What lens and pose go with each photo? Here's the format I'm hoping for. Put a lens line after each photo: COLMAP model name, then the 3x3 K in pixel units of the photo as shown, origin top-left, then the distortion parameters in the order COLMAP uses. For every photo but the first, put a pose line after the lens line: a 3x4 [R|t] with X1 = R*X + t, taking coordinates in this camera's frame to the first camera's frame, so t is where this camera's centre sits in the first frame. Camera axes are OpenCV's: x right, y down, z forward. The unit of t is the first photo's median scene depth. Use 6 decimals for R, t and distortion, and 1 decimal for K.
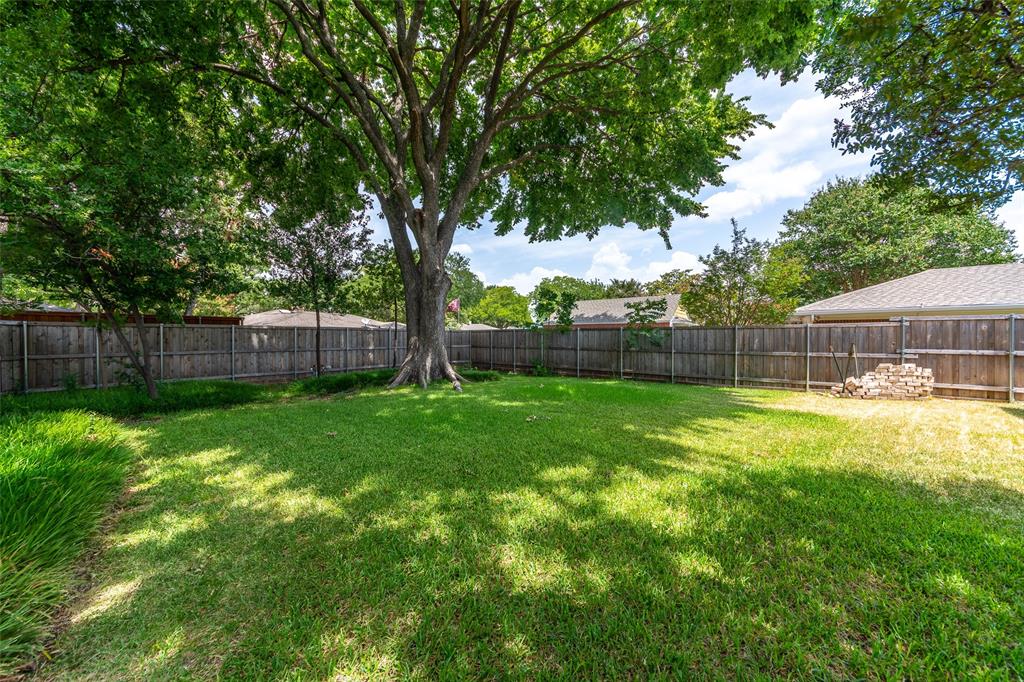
lens RADIAL K [[371.7, 0, 507.0], [0, 371.7, 340.5], [0, 0, 1]] dist [-0.015191, 0.002970]
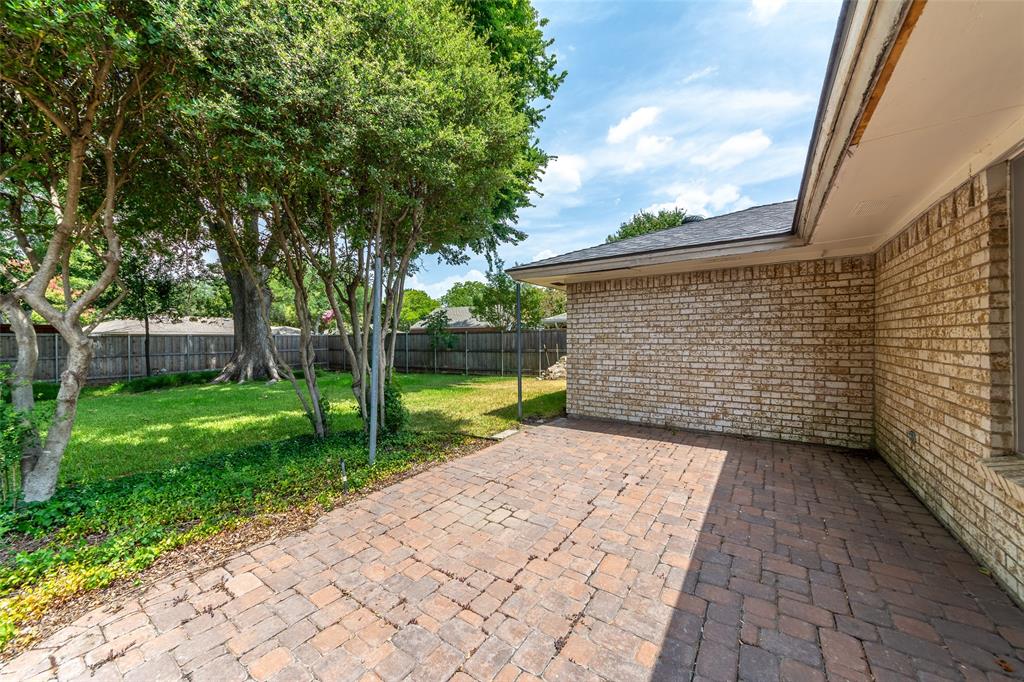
lens RADIAL K [[371.7, 0, 507.7], [0, 371.7, 338.6], [0, 0, 1]] dist [-0.015191, 0.002970]
pose [[0.983199, -0.011968, 0.182144, 0.359903], [0.014193, 0.999840, -0.010919, 0.004002], [-0.181984, 0.013321, 0.983211, -0.292605]]
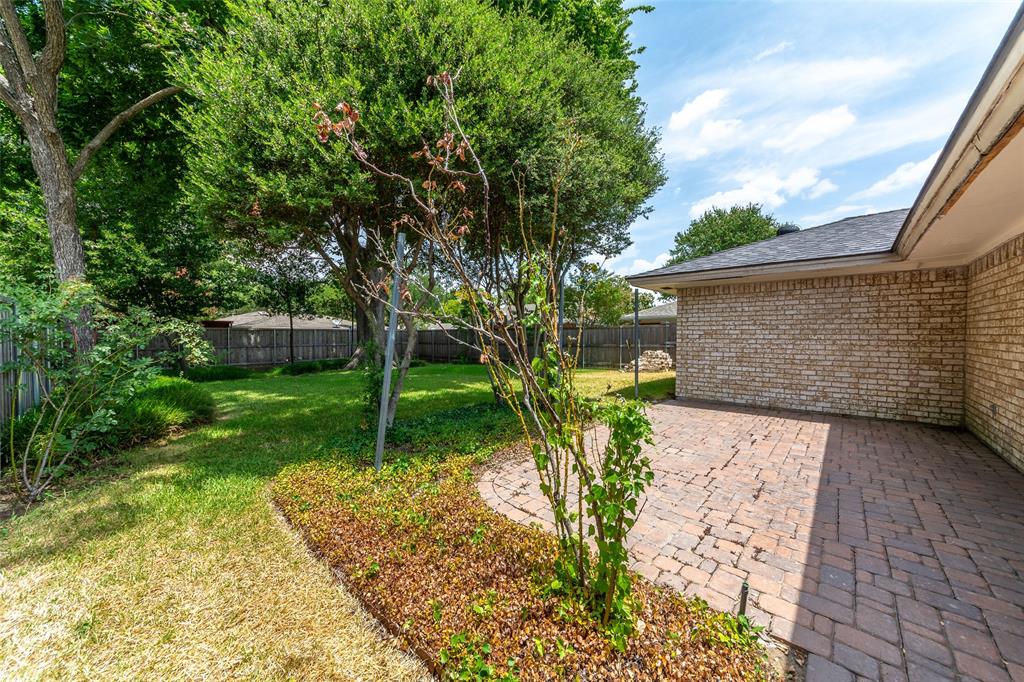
lens RADIAL K [[371.7, 0, 506.1], [0, 371.7, 339.2], [0, 0, 1]] dist [-0.015191, 0.002970]
pose [[0.998824, -0.006330, 0.048068, 0.217735], [0.006296, 0.999980, 0.000863, 0.005854], [-0.048073, -0.000559, 0.998844, -0.407115]]
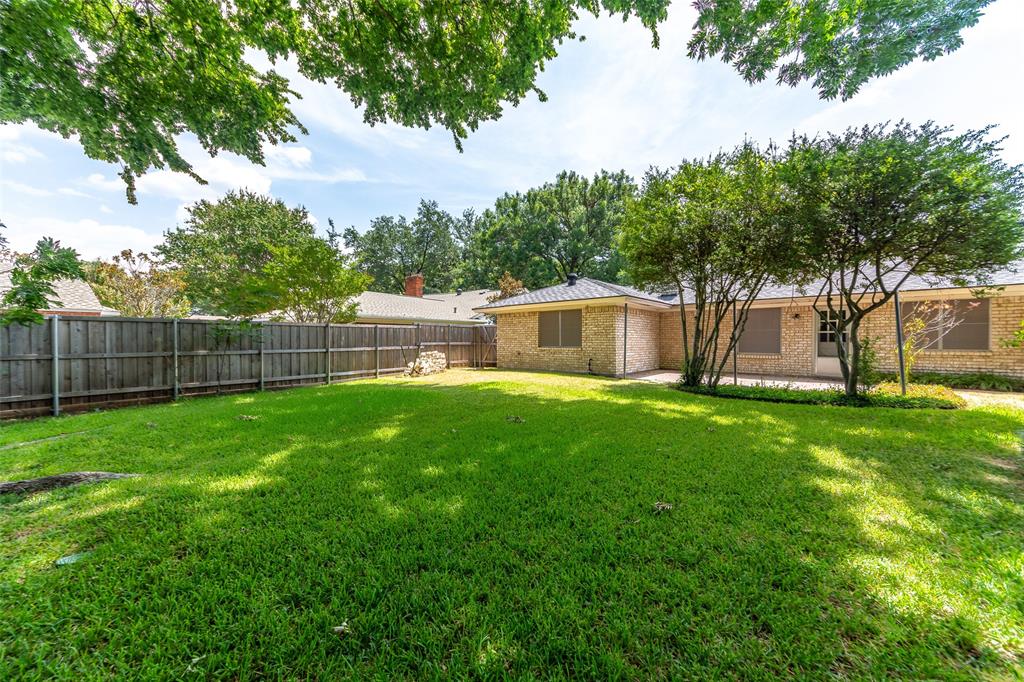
lens RADIAL K [[371.7, 0, 512.6], [0, 371.7, 342.4], [0, 0, 1]] dist [-0.015191, 0.002970]
pose [[-0.111637, -0.005317, 0.993735, -0.406059], [0.017765, 0.999815, 0.007346, 0.012232], [-0.993590, 0.018473, -0.111522, 0.539360]]
